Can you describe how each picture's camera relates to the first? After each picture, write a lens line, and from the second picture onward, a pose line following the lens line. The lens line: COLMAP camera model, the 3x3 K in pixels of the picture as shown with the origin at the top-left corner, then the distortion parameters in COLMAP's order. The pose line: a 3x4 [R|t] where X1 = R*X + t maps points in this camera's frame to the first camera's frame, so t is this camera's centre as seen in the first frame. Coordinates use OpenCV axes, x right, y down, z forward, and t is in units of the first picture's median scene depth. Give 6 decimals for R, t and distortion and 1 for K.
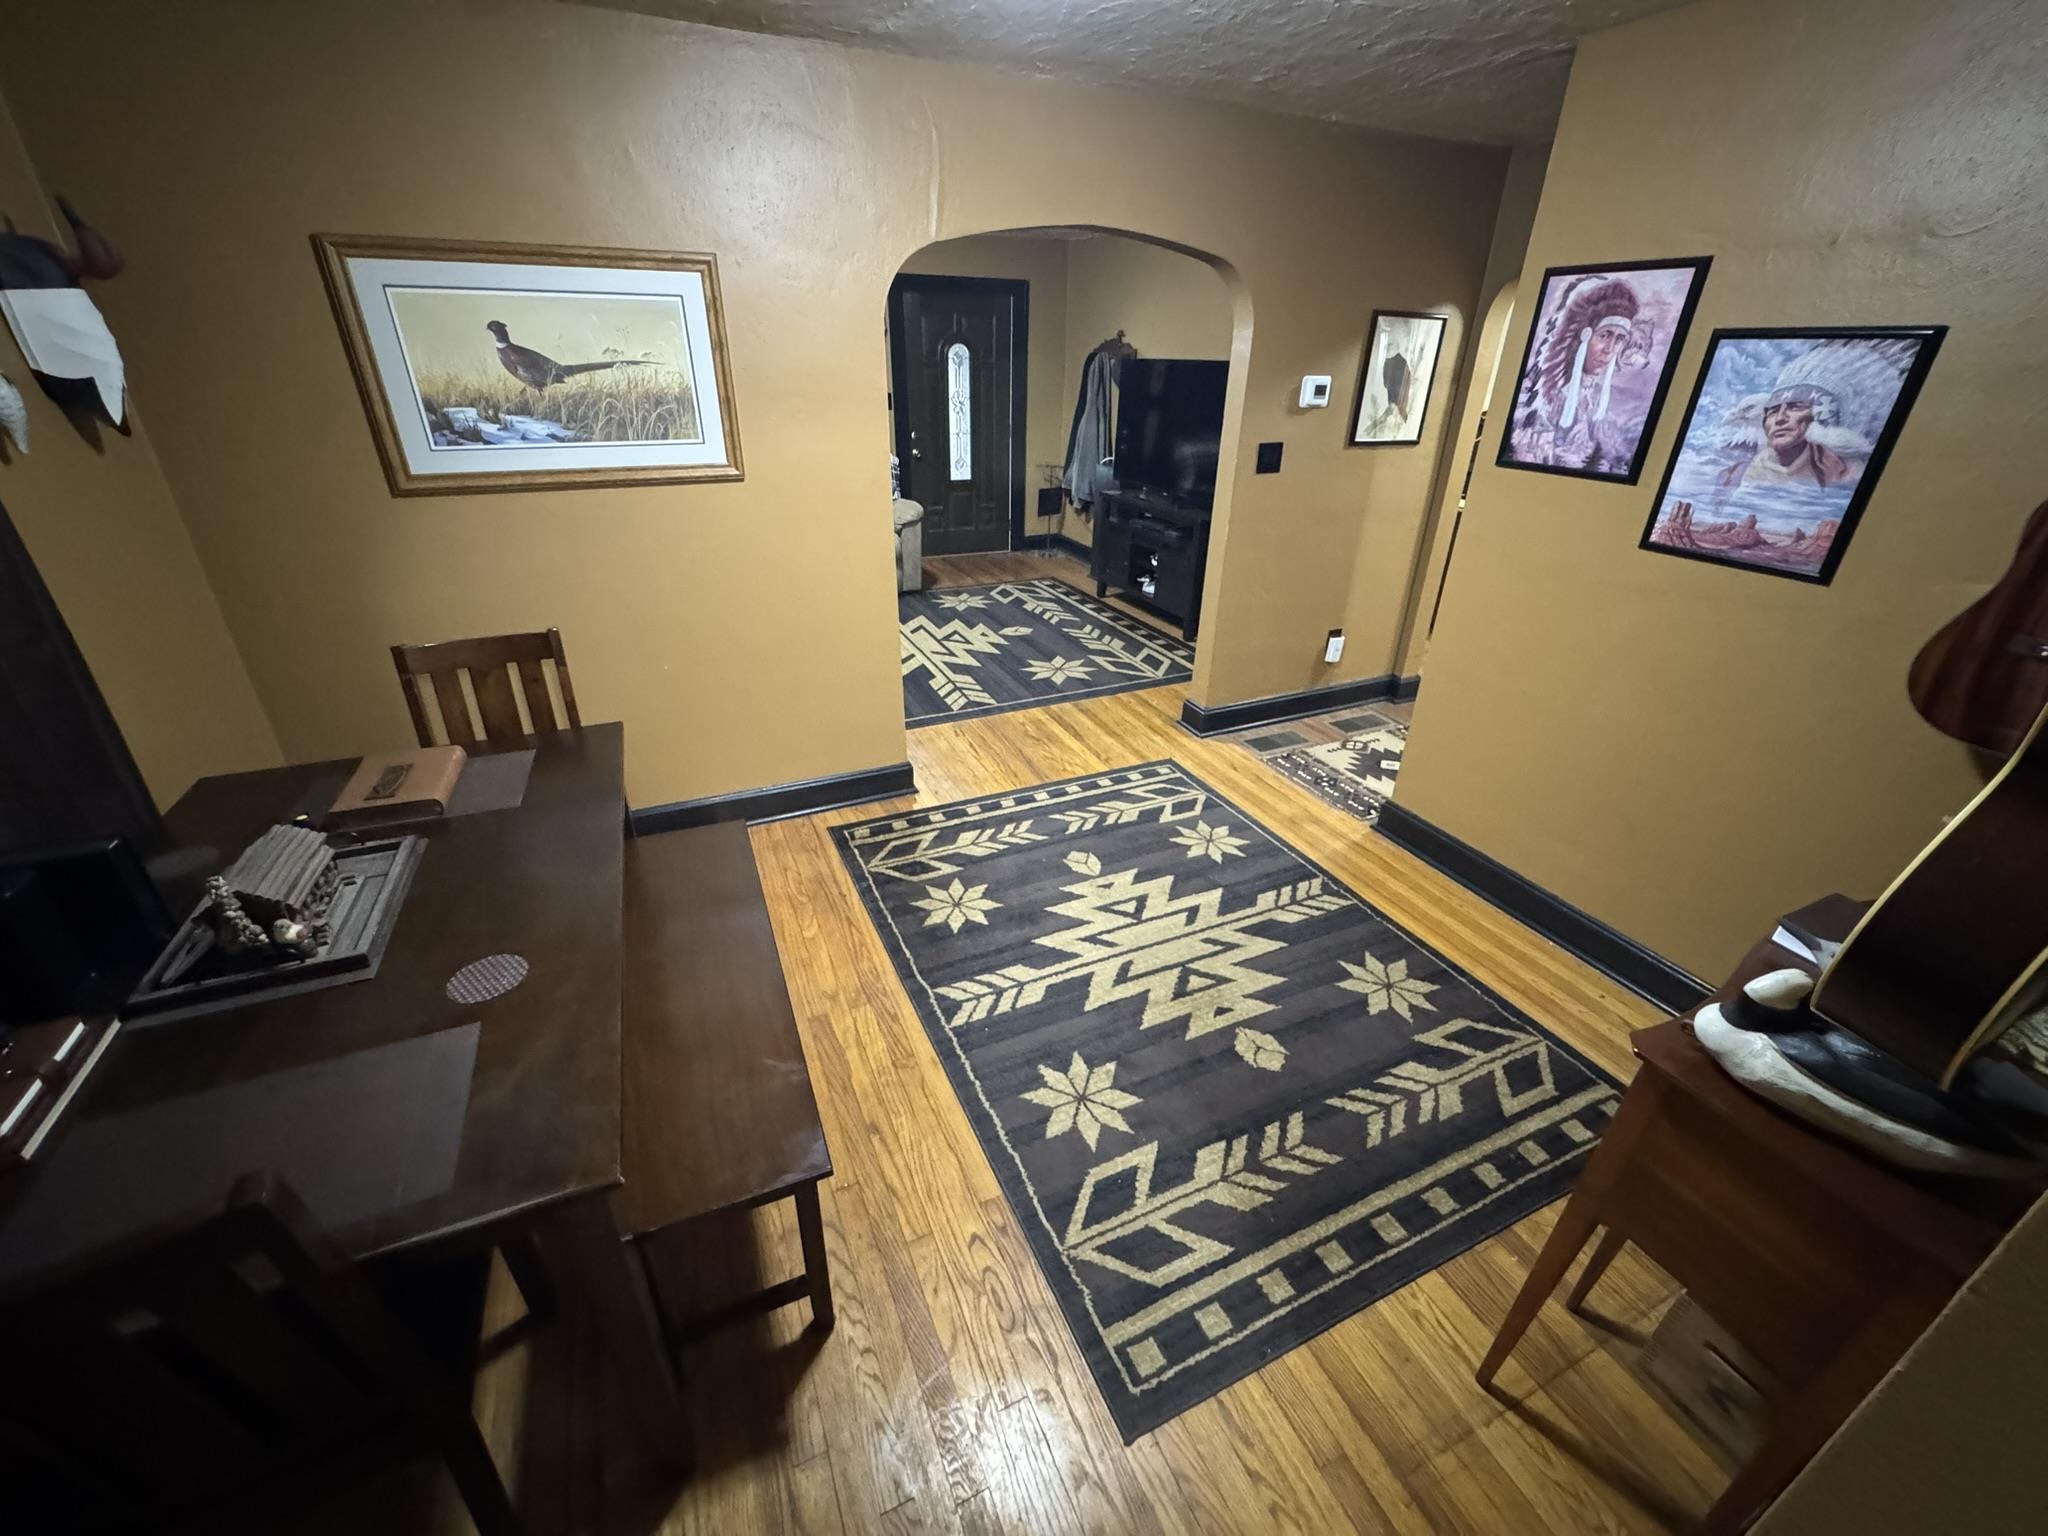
lens RADIAL K [[818.2, 0, 1018.5], [0, 818.2, 764.6], [0, 0, 1]] dist [0.000463, -0.000542]
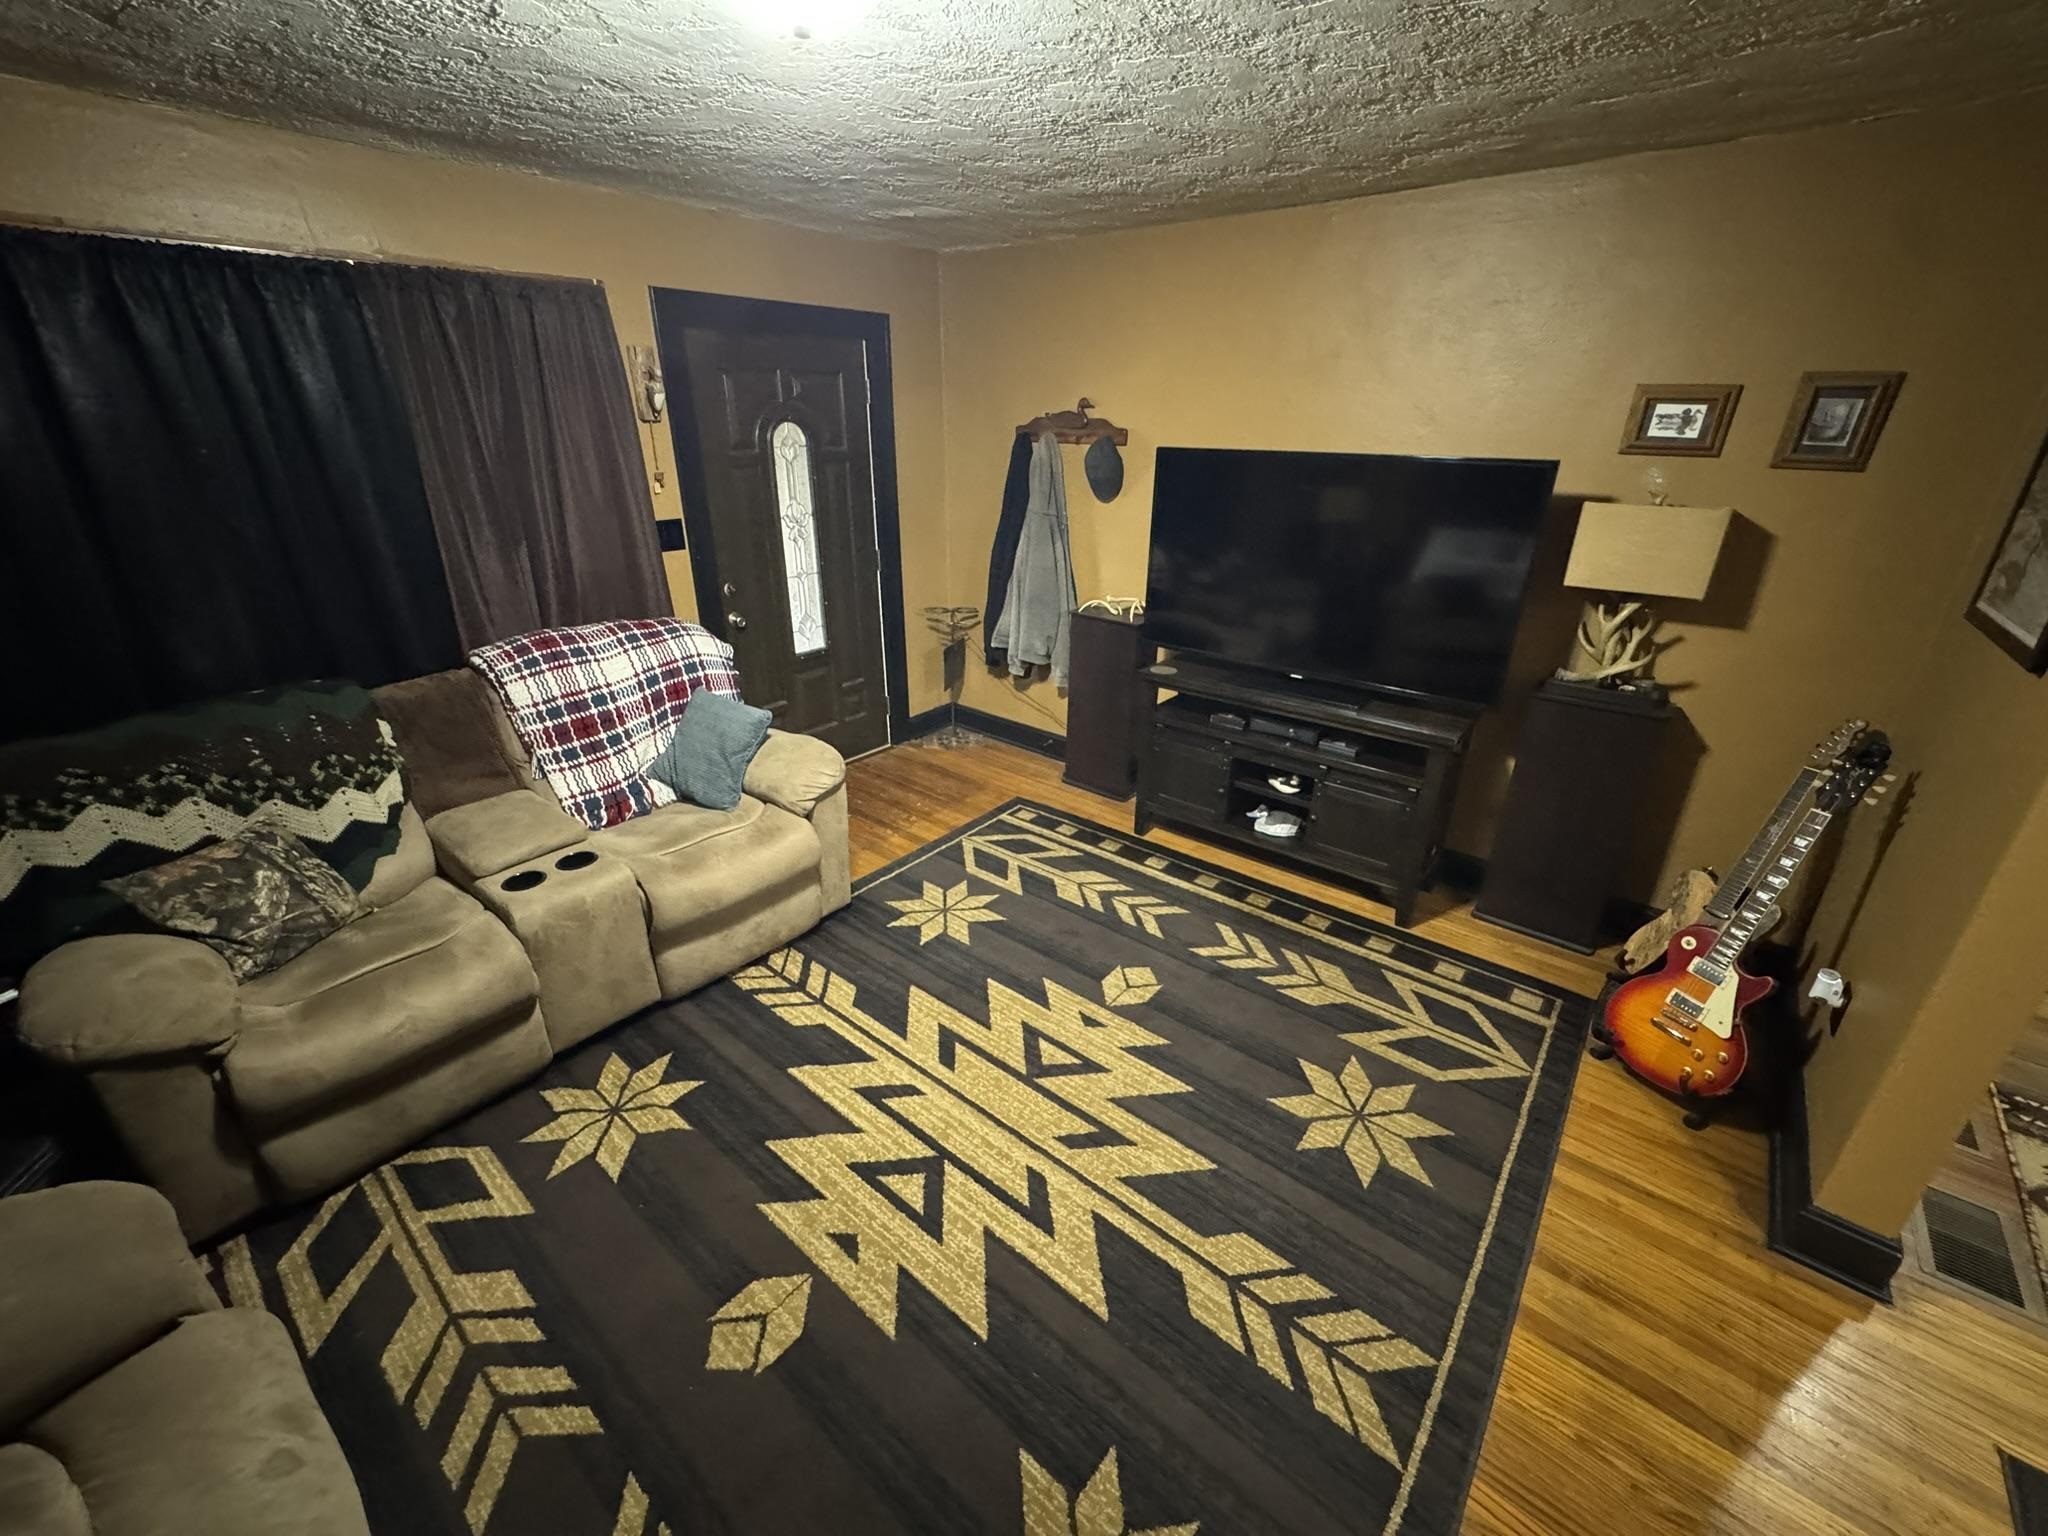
lens RADIAL K [[816.1, 0, 1021.8], [0, 816.1, 767.7], [0, 0, 1]] dist [-0.002150, -0.000171]
pose [[0.895458, -0.187336, 0.403808, -0.238660], [0.207443, 0.978227, -0.006189, -0.303380], [-0.393857, 0.089309, 0.914823, 0.552657]]
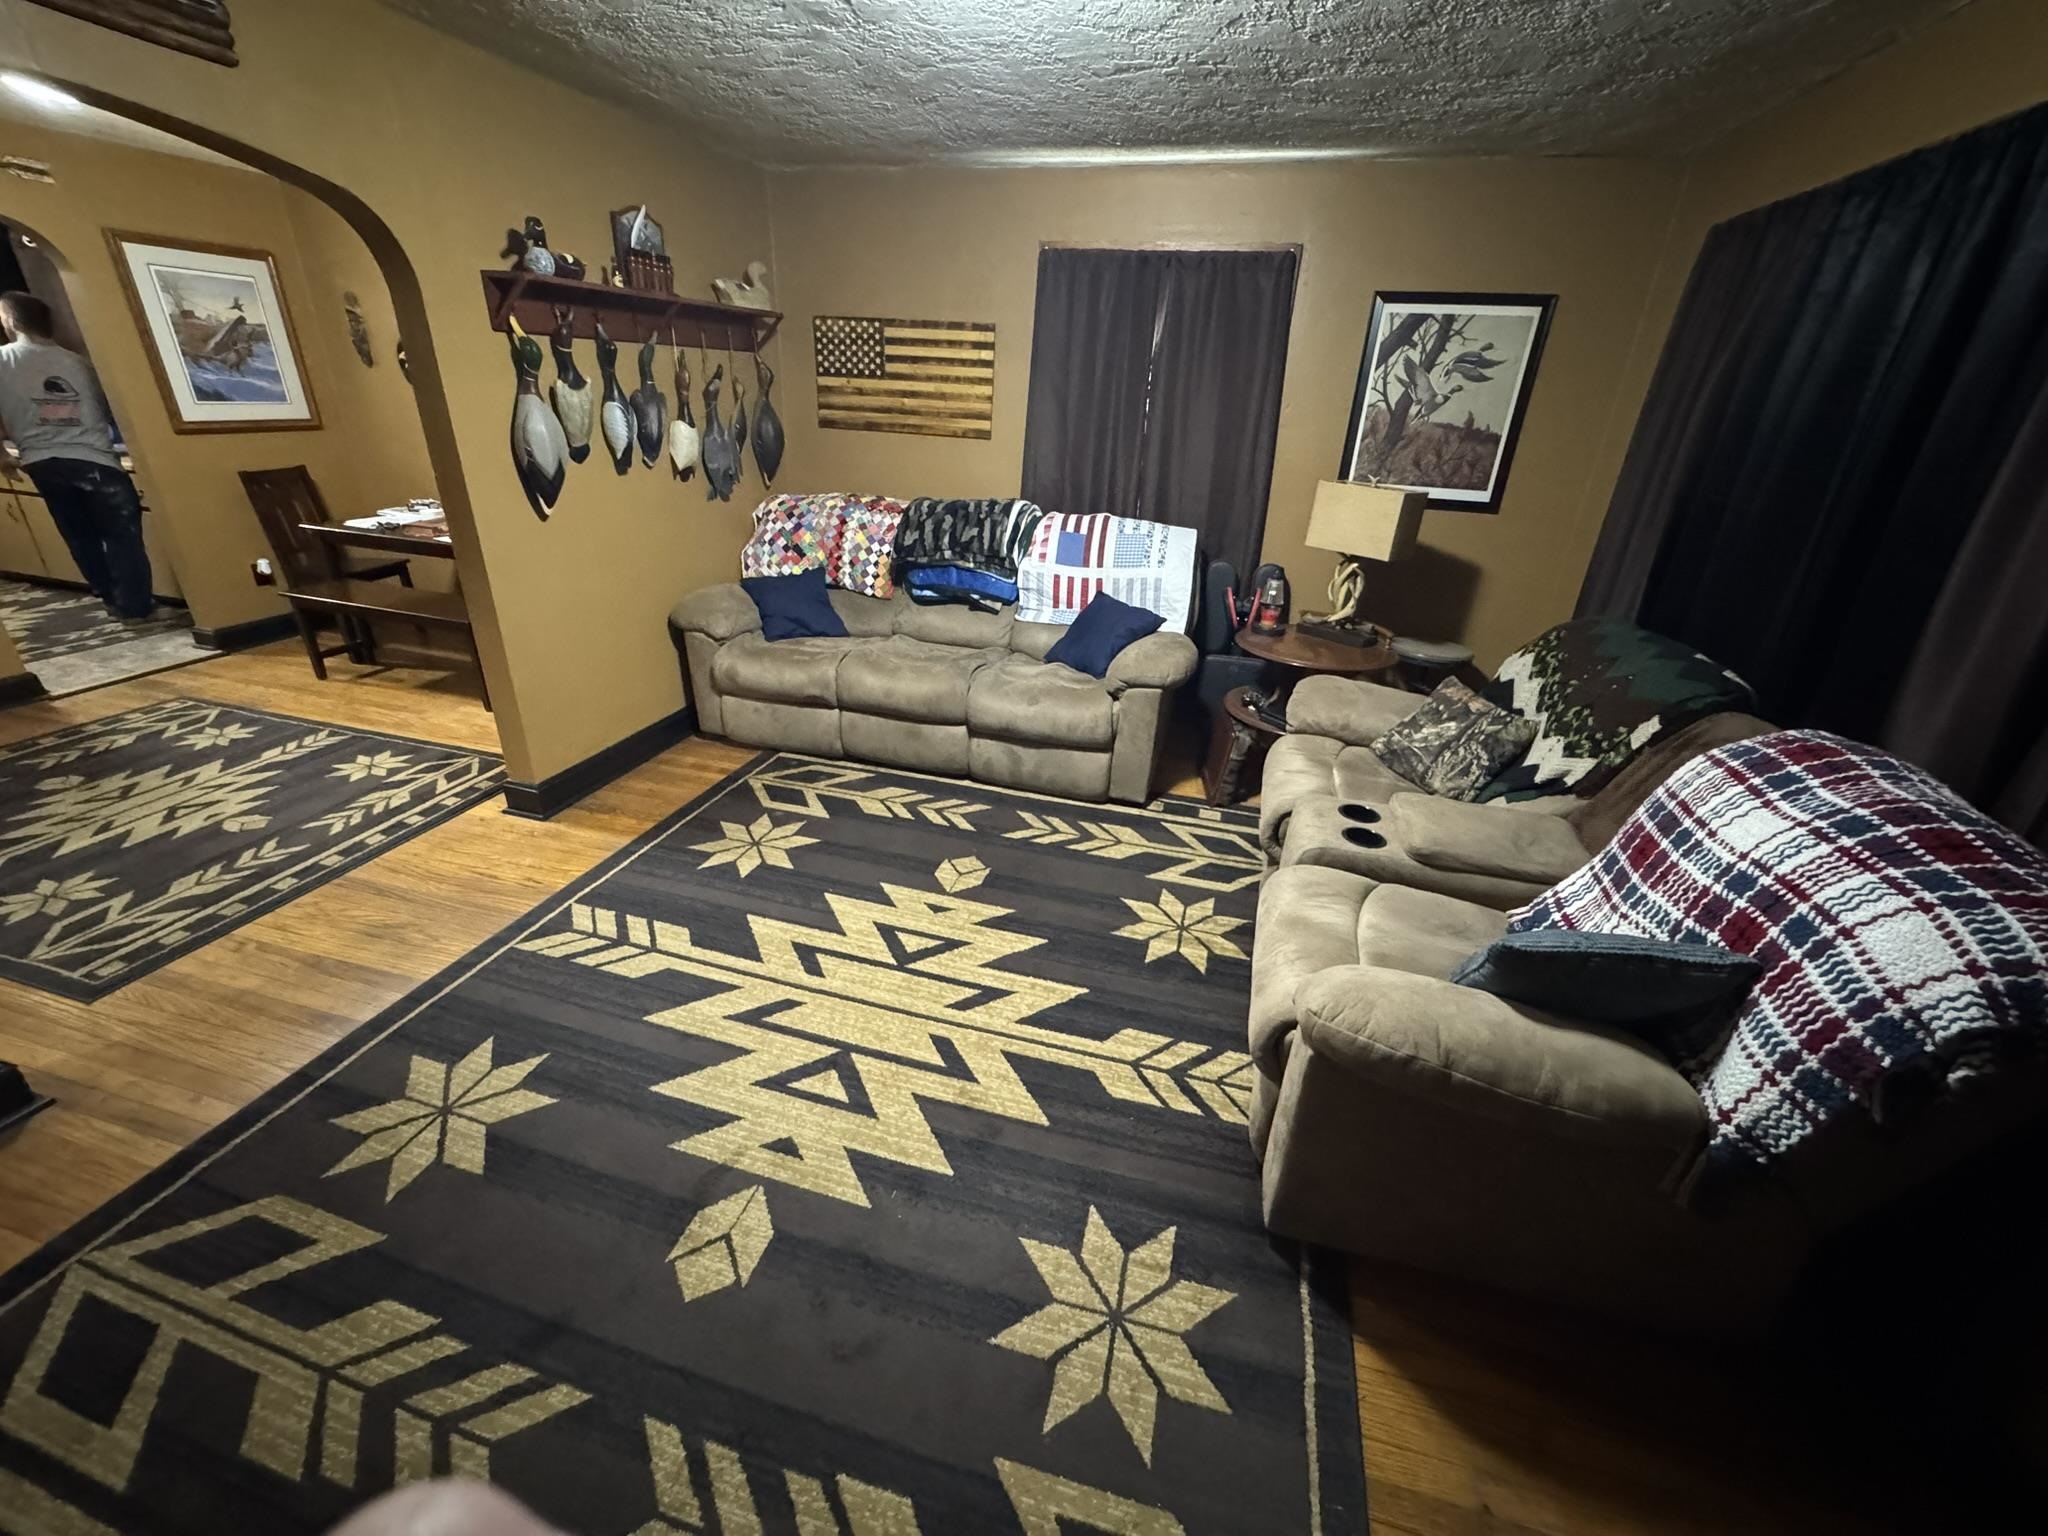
lens RADIAL K [[818.2, 0, 1018.5], [0, 818.2, 764.6], [0, 0, 1]] dist [0.000463, -0.000542]
pose [[-0.639436, 0.283405, -0.714705, 0.093287], [-0.395601, 0.675808, 0.621919, -0.509908], [0.659258, 0.680415, -0.320021, 1.043334]]
